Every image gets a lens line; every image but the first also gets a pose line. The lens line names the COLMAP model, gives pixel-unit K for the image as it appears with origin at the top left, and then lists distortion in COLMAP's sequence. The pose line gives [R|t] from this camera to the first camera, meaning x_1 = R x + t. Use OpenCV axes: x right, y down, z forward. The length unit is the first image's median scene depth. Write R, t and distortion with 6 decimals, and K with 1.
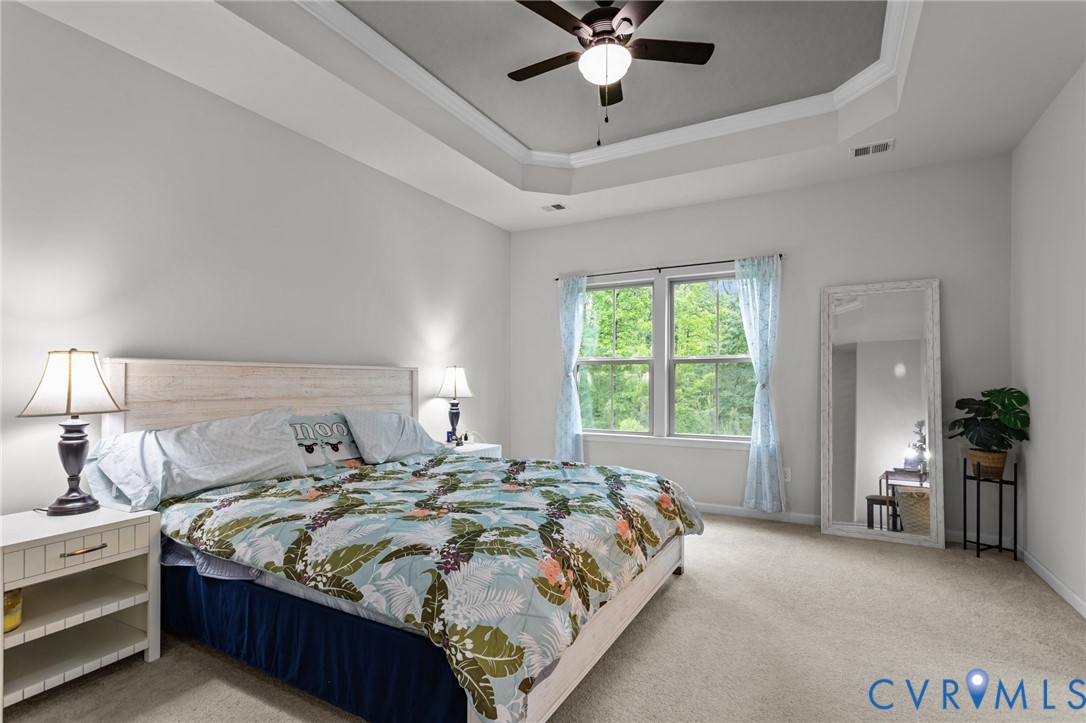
lens RADIAL K [[520.4, 0, 542.5], [0, 520.4, 380.1], [0, 0, 1]] dist [0.000270, -0.000139]
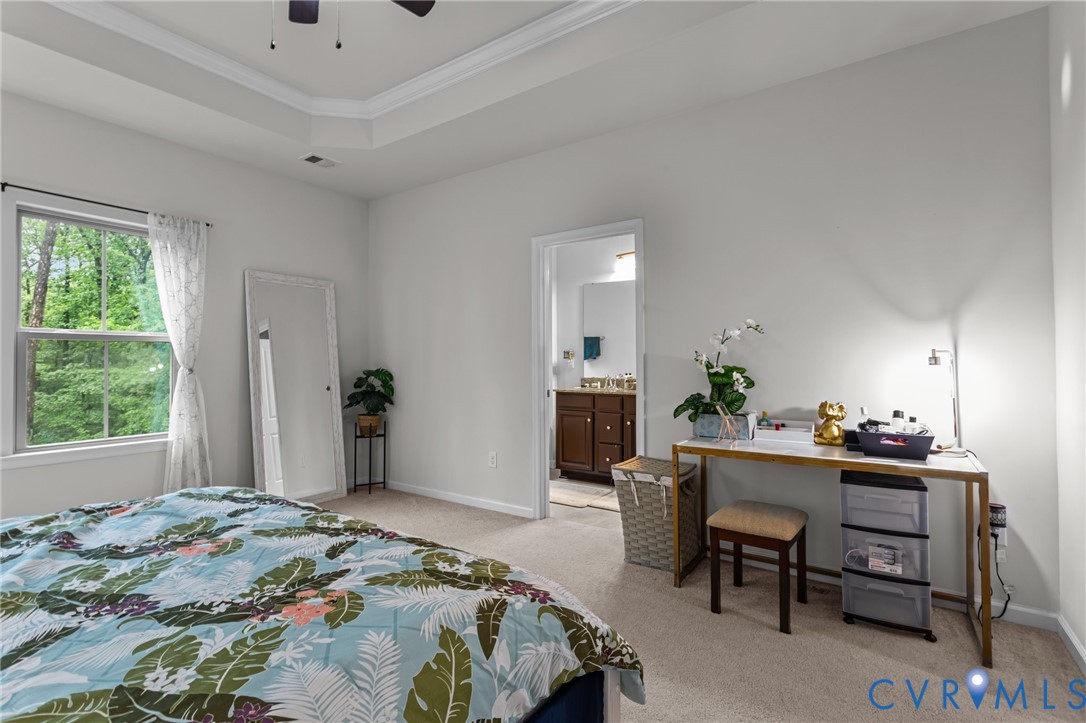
lens RADIAL K [[509.6, 0, 542.6], [0, 509.6, 356.5], [0, 0, 1]] dist [0.002346, 0.000332]
pose [[0.094790, 0.011801, 0.995427, -0.705550], [0.001115, 0.999928, -0.011961, -0.002153], [-0.995497, 0.002243, 0.094770, 0.670407]]
